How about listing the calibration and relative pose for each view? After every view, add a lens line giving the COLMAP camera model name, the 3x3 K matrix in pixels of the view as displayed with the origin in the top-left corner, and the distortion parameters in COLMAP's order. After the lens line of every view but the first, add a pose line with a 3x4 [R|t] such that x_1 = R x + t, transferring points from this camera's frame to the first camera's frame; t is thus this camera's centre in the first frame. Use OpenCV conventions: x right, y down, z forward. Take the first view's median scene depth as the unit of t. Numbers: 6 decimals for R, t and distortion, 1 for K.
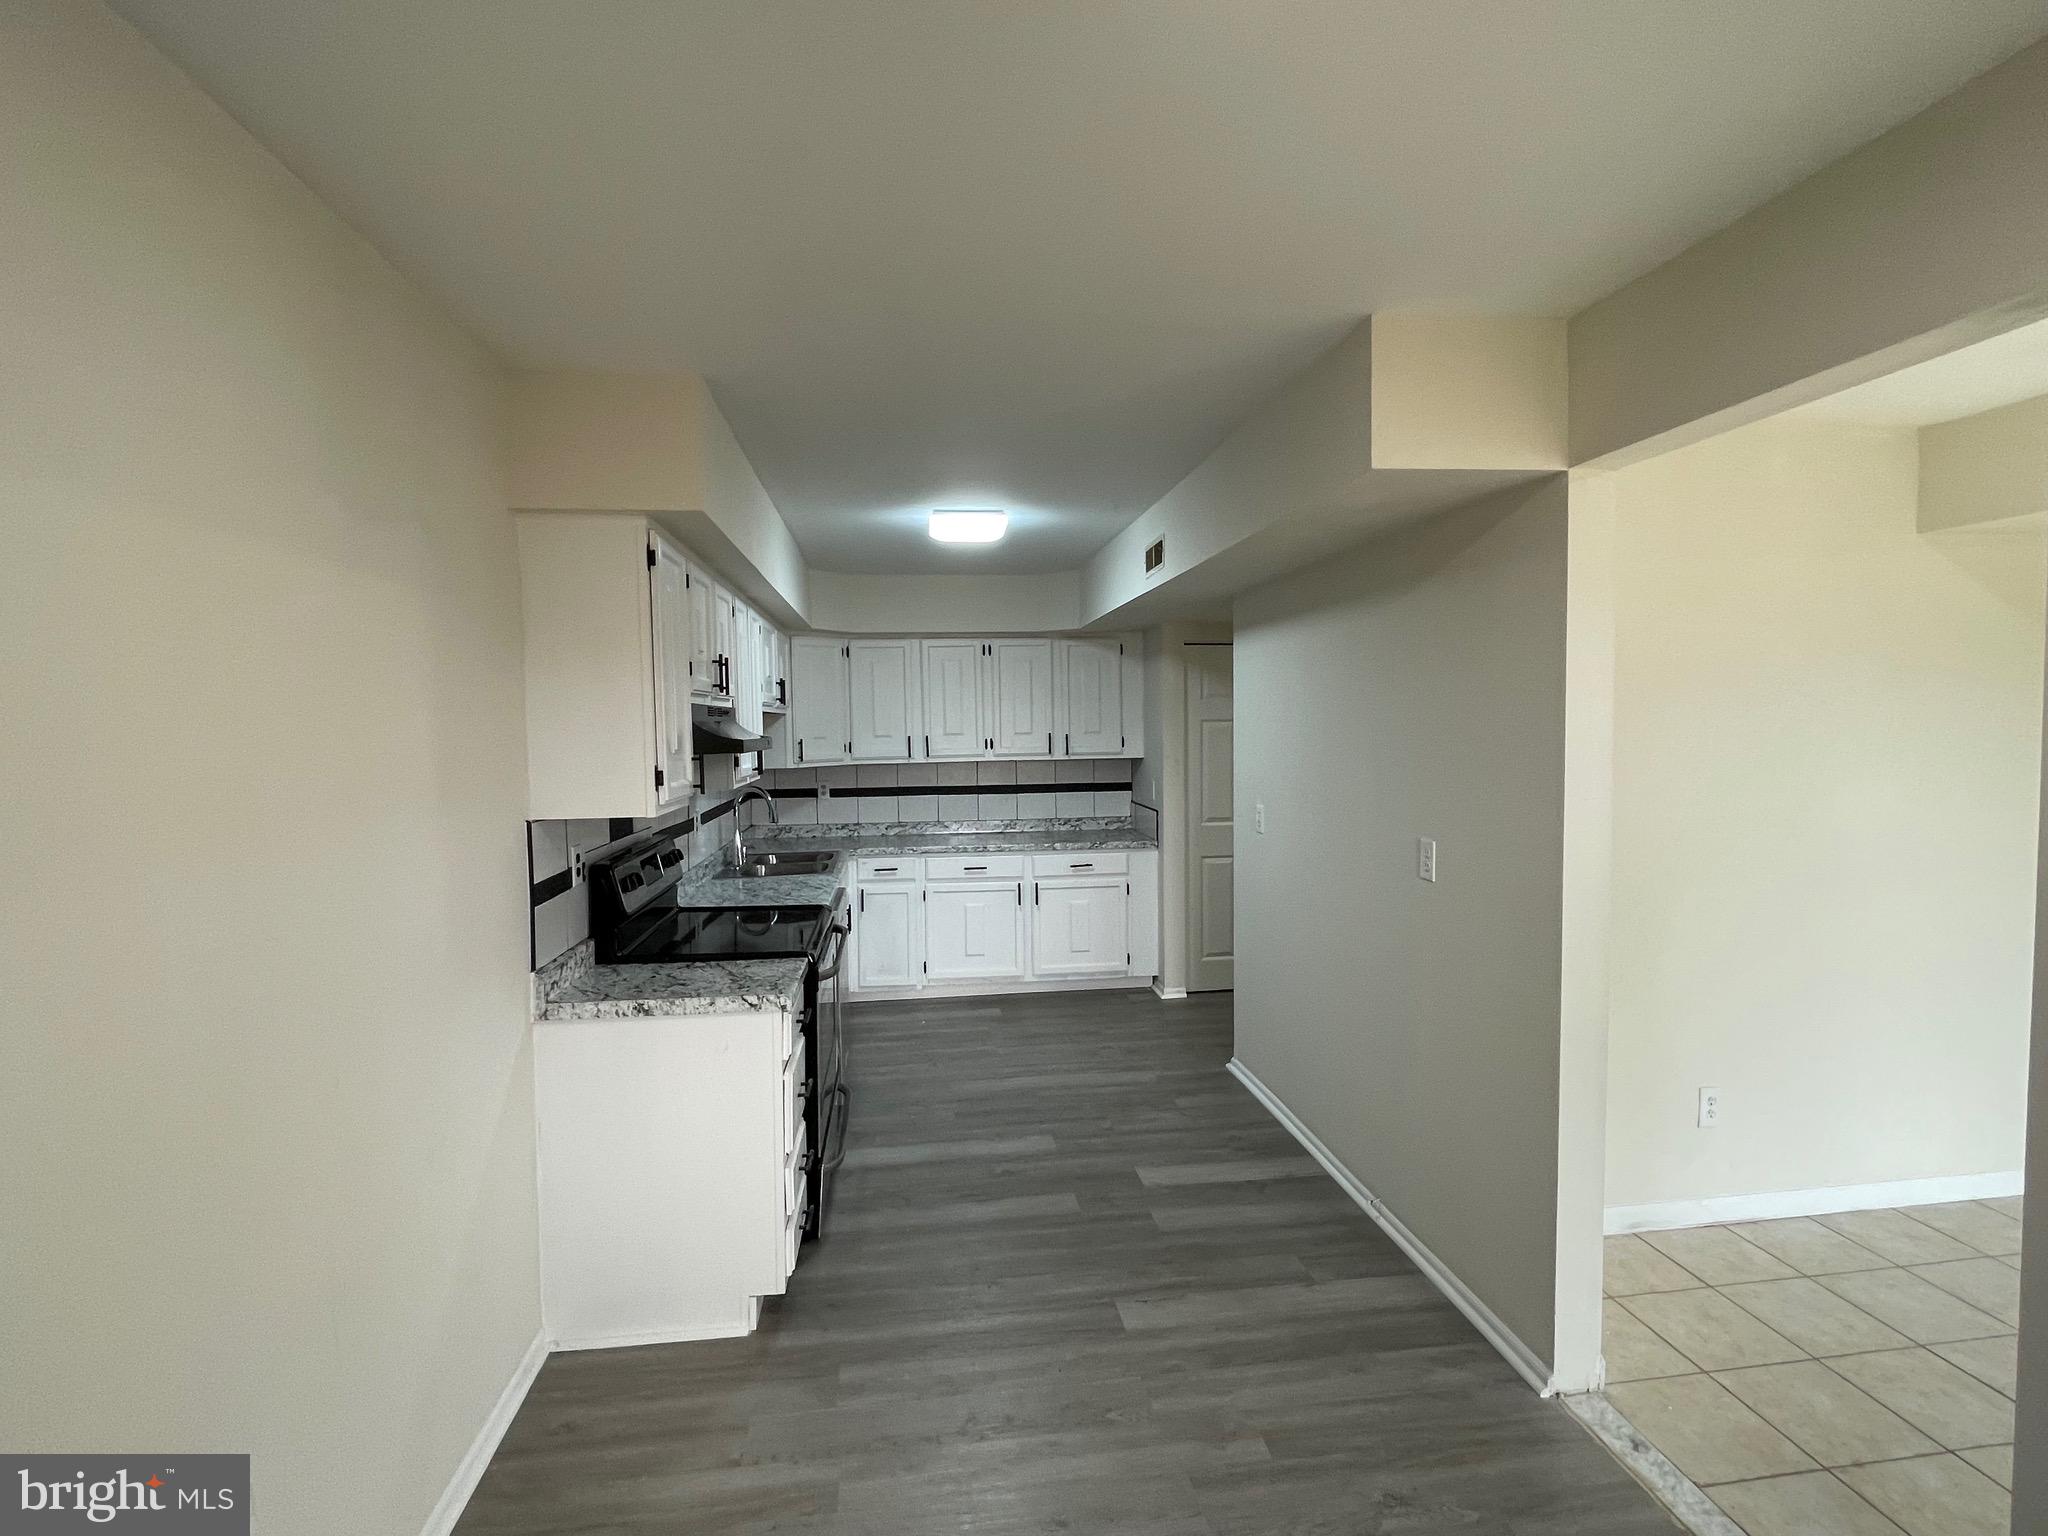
lens RADIAL K [[957.5, 0, 1021.5], [0, 957.5, 766.3], [0, 0, 1]] dist [0.002232, -0.001381]
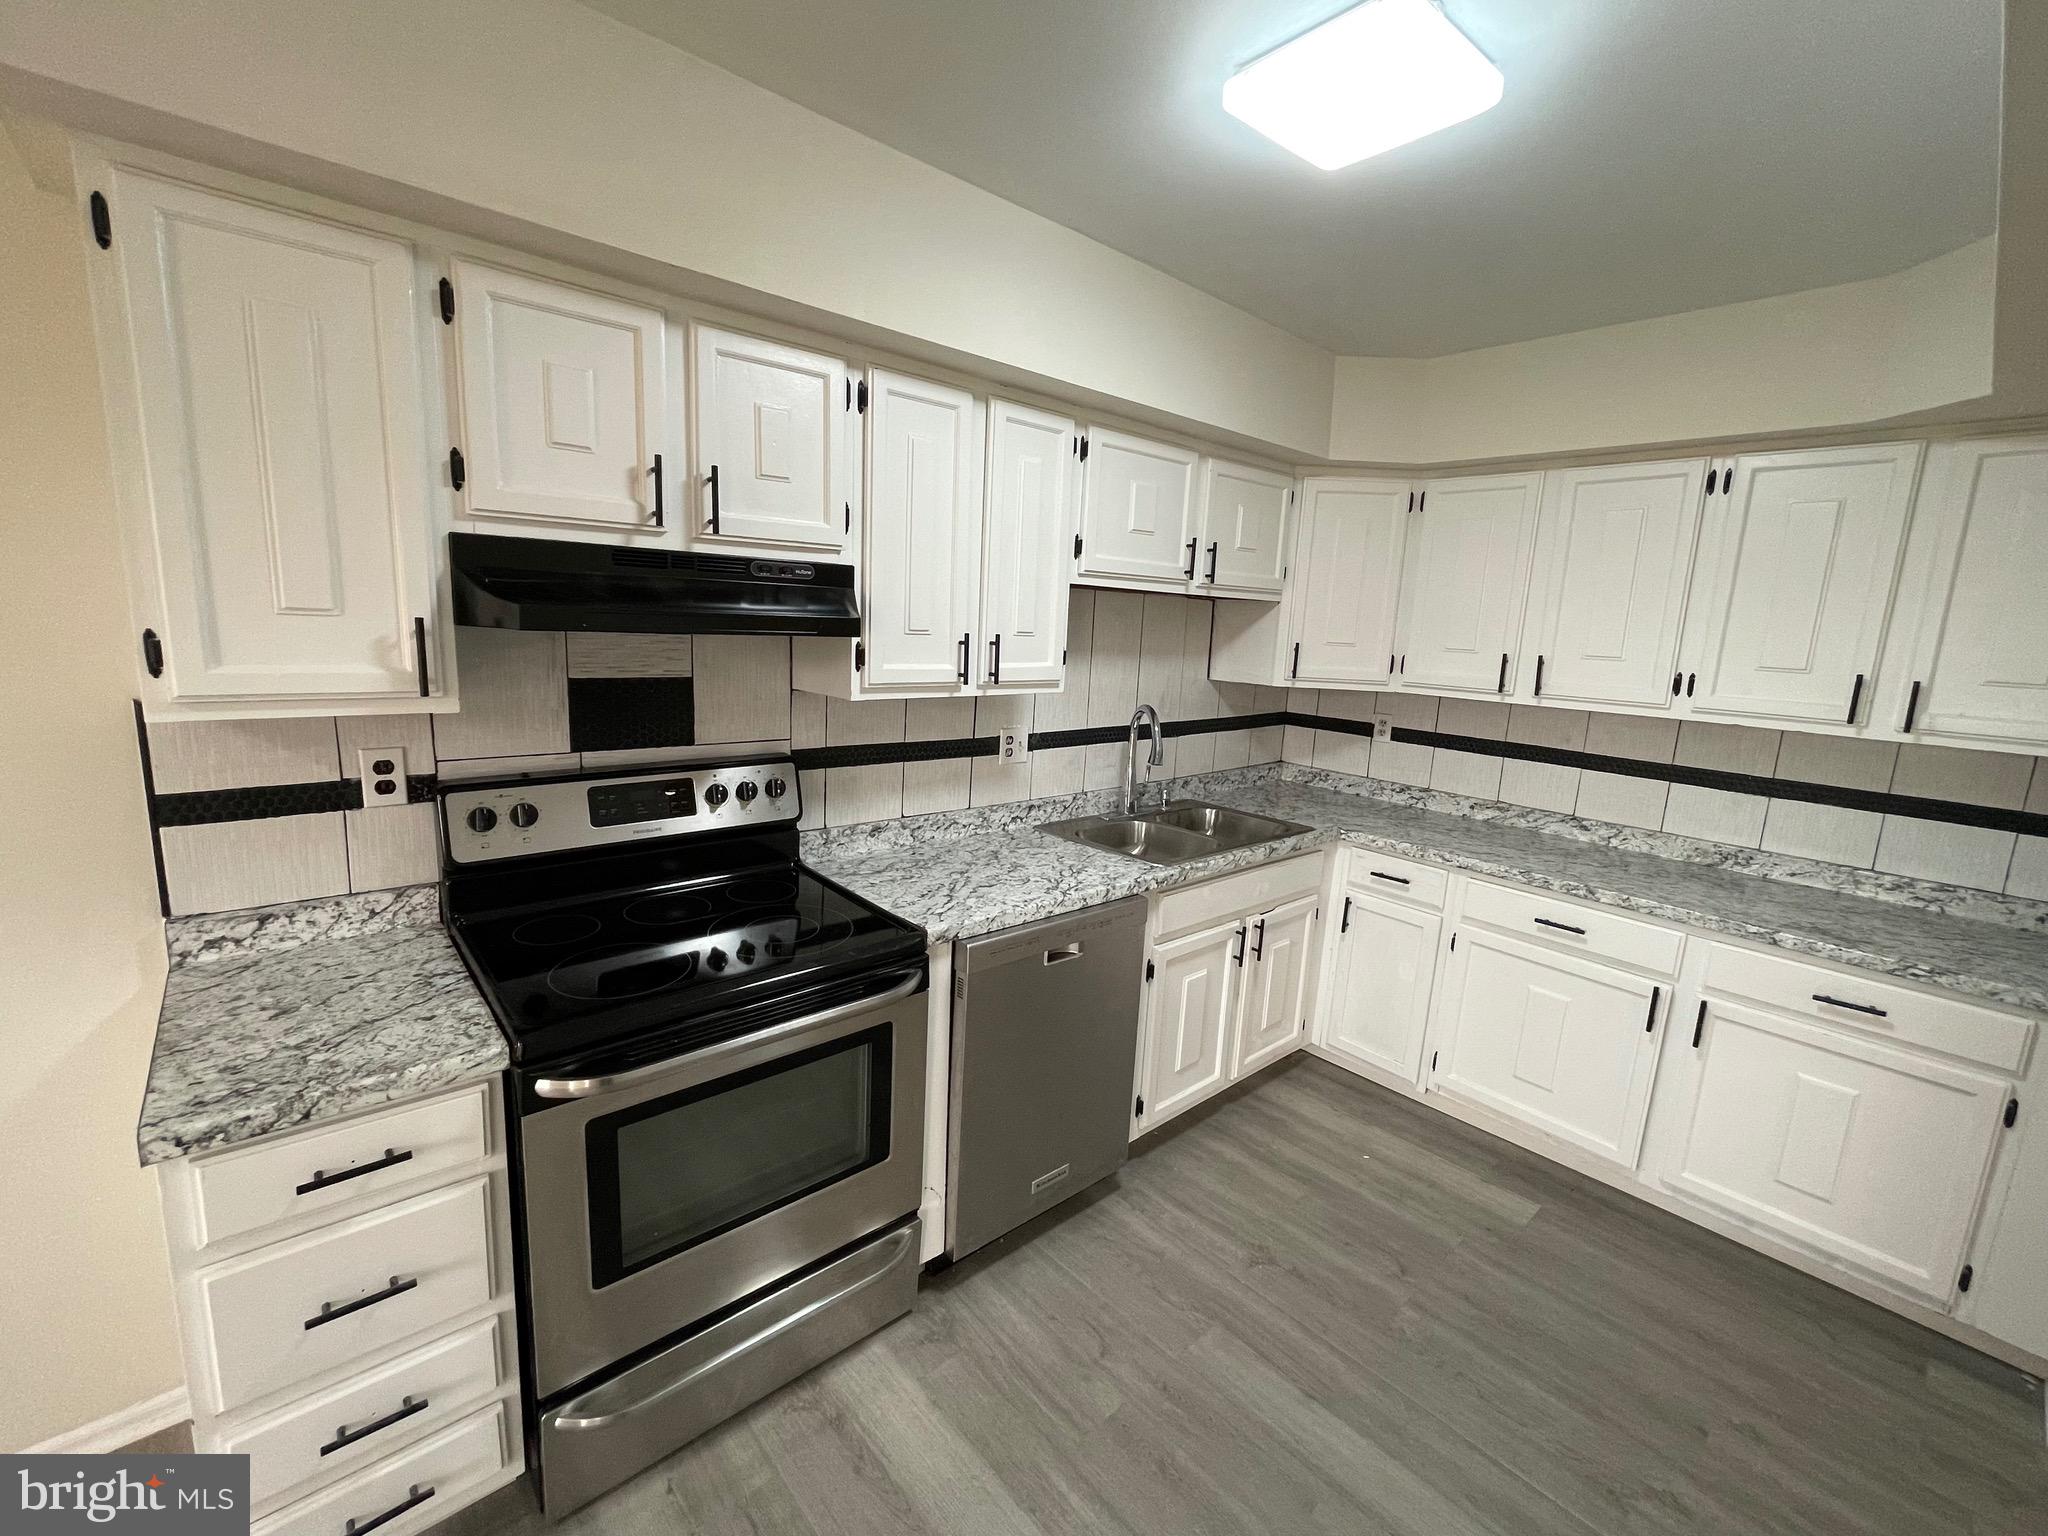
lens RADIAL K [[862.7, 0, 1022.5], [0, 862.7, 764.9], [0, 0, 1]] dist [-0.003216, 0.000136]
pose [[0.565301, 0.184936, -0.803887, 0.243738], [-0.093788, 0.982634, 0.160105, -0.039691], [0.819536, -0.015112, 0.572829, 0.878065]]
